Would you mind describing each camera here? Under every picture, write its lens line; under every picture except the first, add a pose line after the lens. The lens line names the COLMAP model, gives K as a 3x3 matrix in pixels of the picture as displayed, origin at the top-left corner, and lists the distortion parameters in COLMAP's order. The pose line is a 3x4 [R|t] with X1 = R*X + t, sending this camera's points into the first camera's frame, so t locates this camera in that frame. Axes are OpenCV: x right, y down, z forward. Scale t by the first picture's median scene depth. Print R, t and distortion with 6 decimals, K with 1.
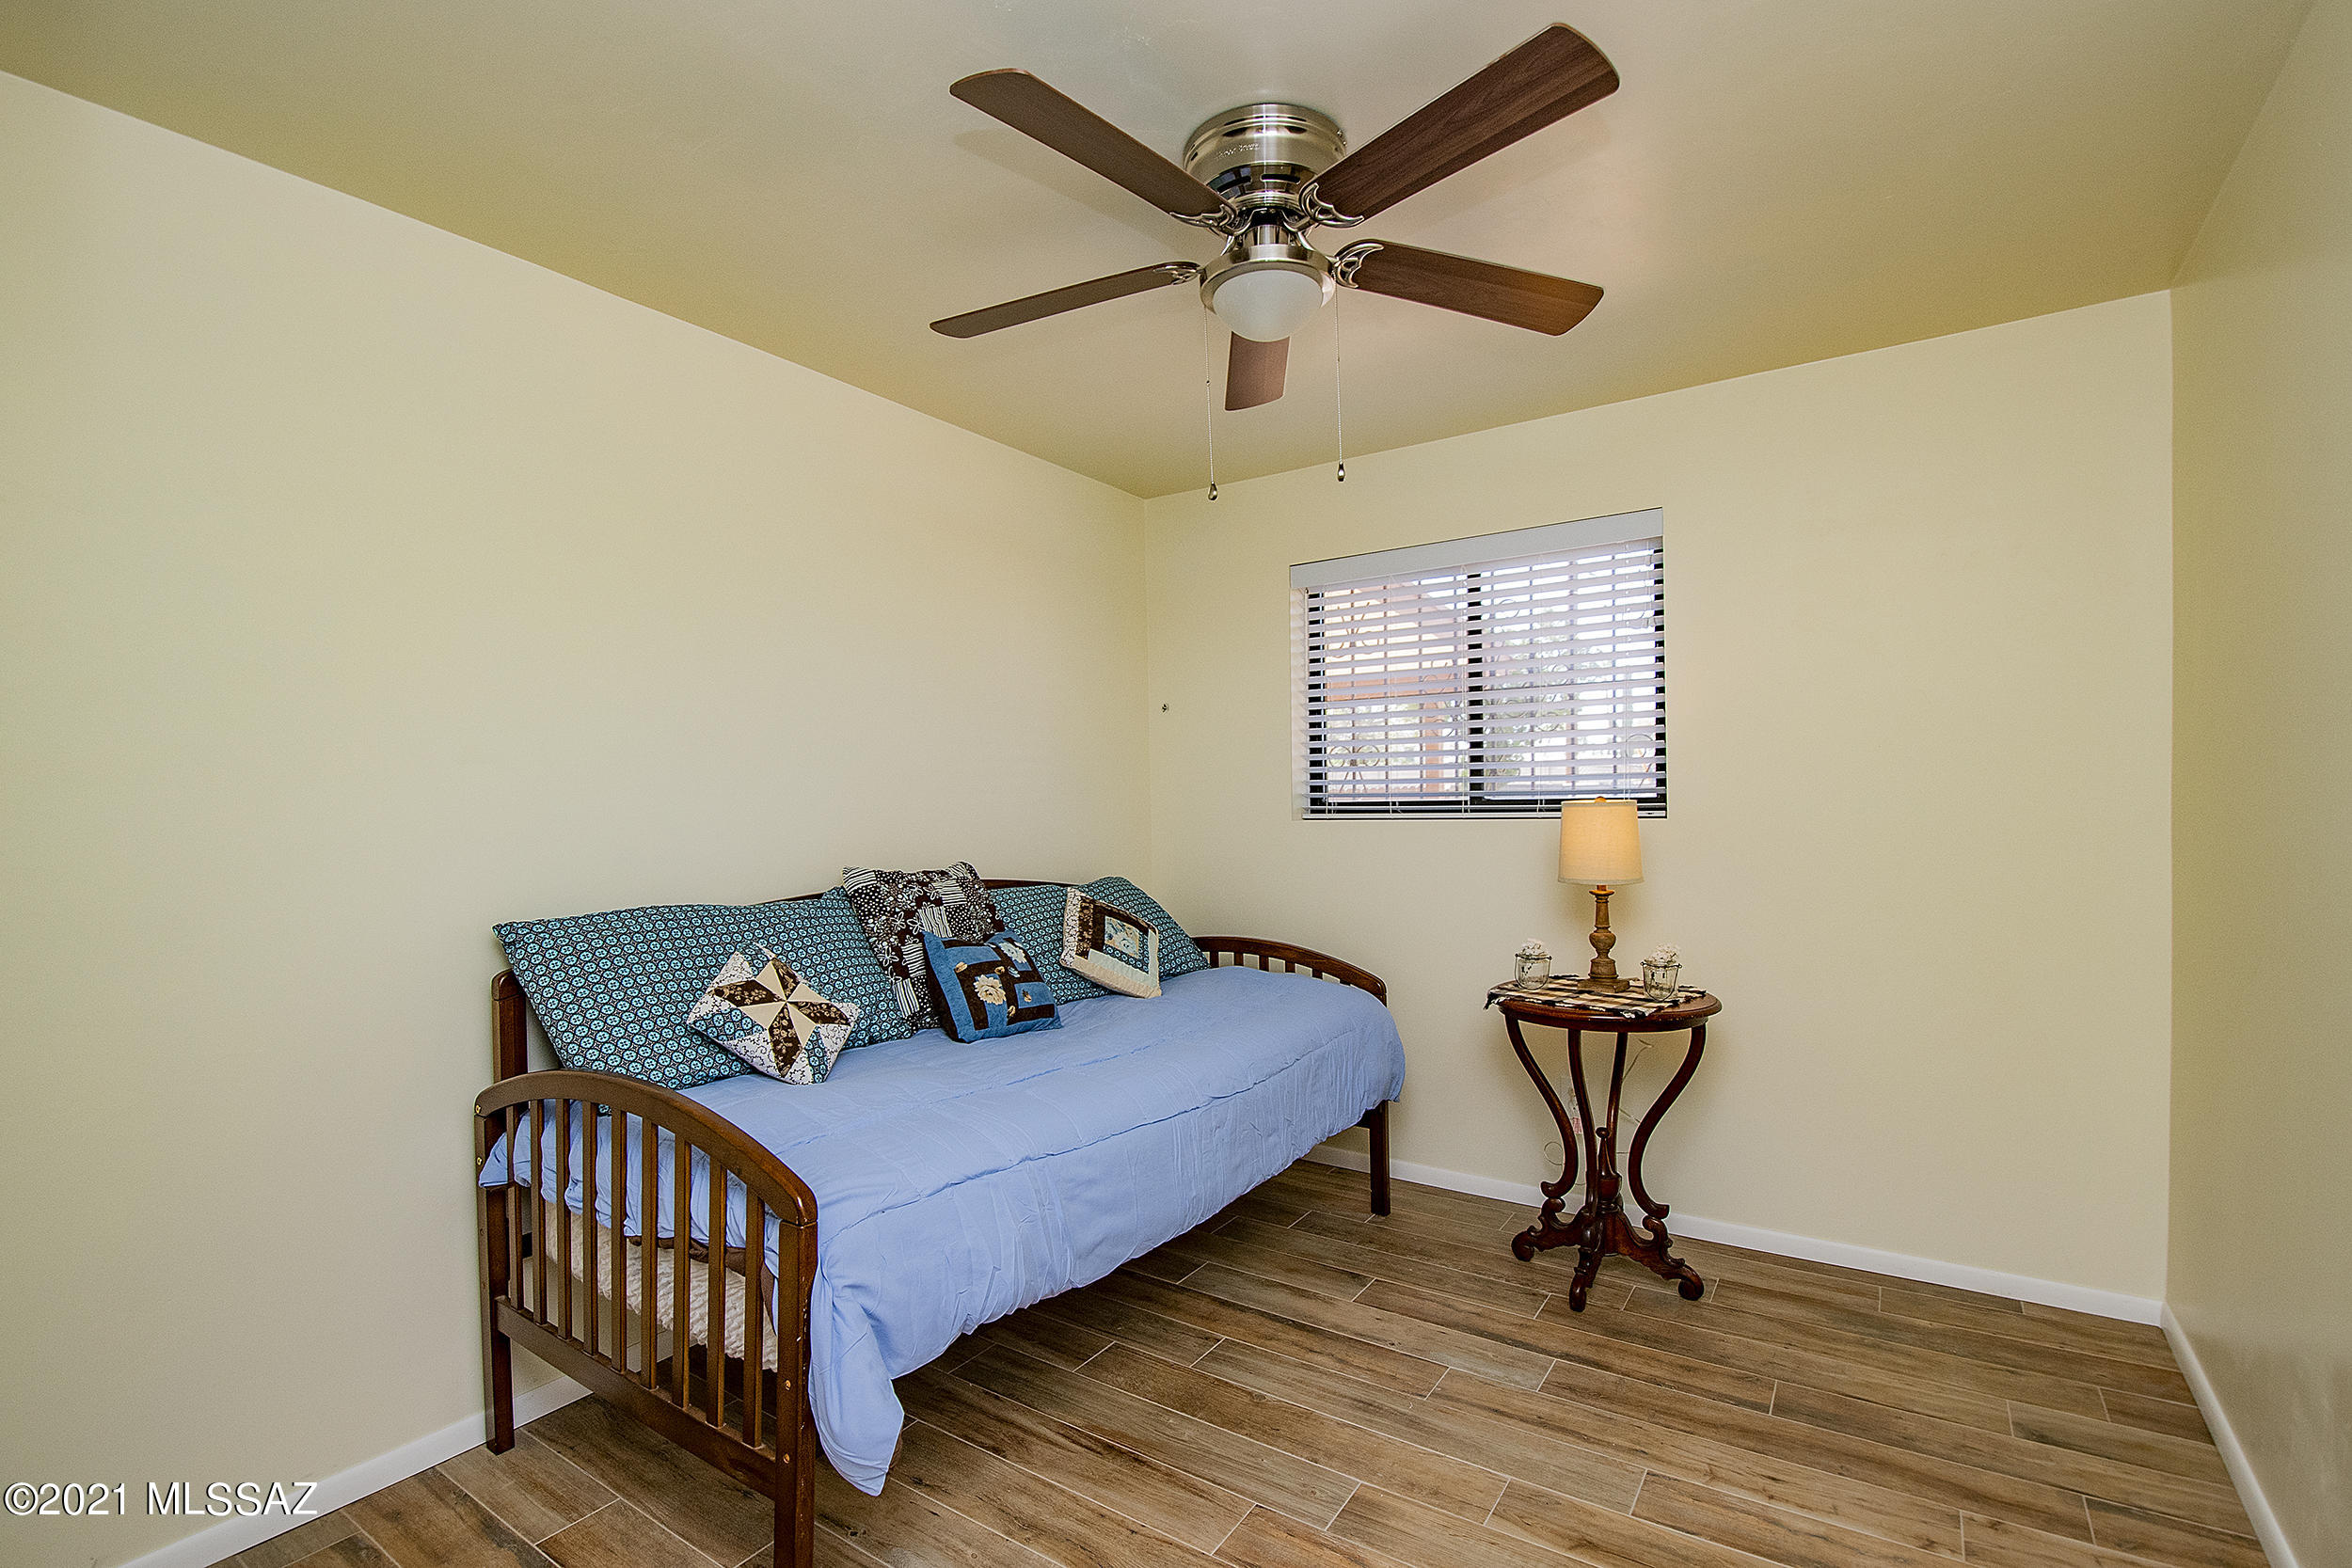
lens RADIAL K [[1067.7, 0, 1191.3], [0, 1067.7, 796.7], [0, 0, 1]] dist [0.005257, -0.013035]
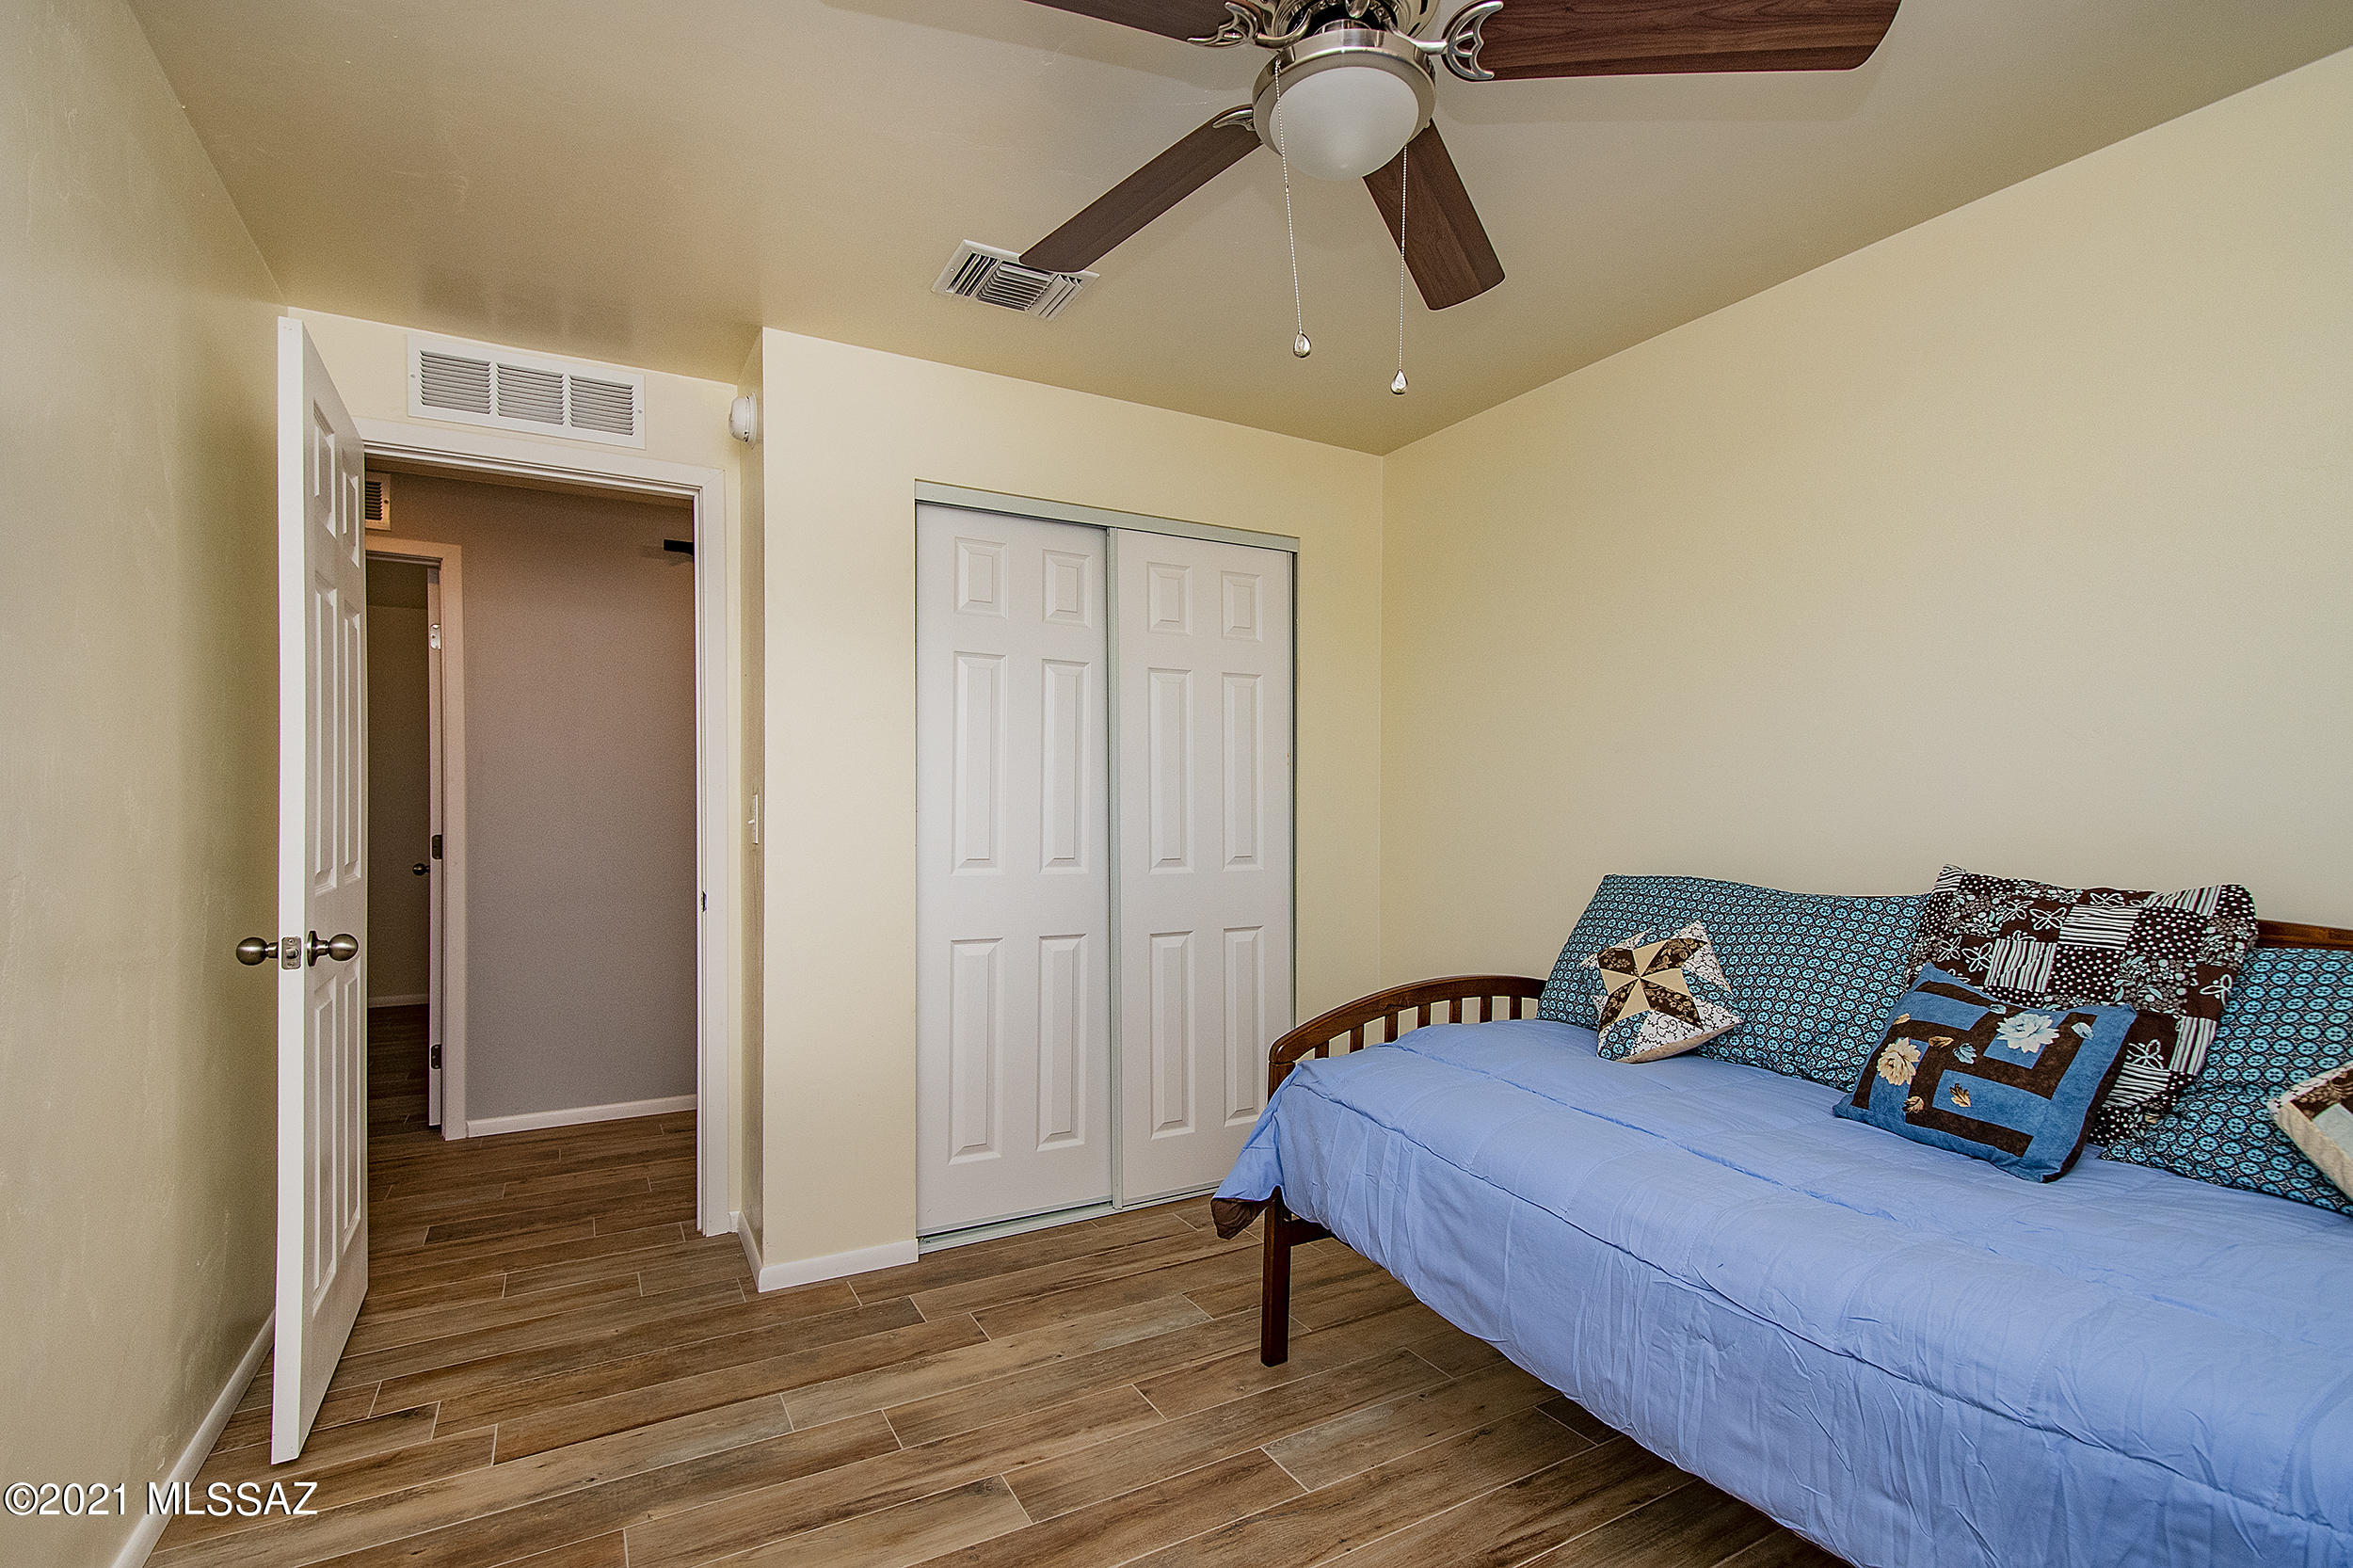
lens RADIAL K [[1068.2, 0, 1187.0], [0, 1068.2, 799.2], [0, 0, 1]] dist [0.005257, -0.013035]
pose [[-0.448307, 0.013729, -0.893774, 0.756712], [0.010902, 0.999892, 0.009890, 0.010903], [0.893813, -0.005310, -0.448408, 1.154587]]
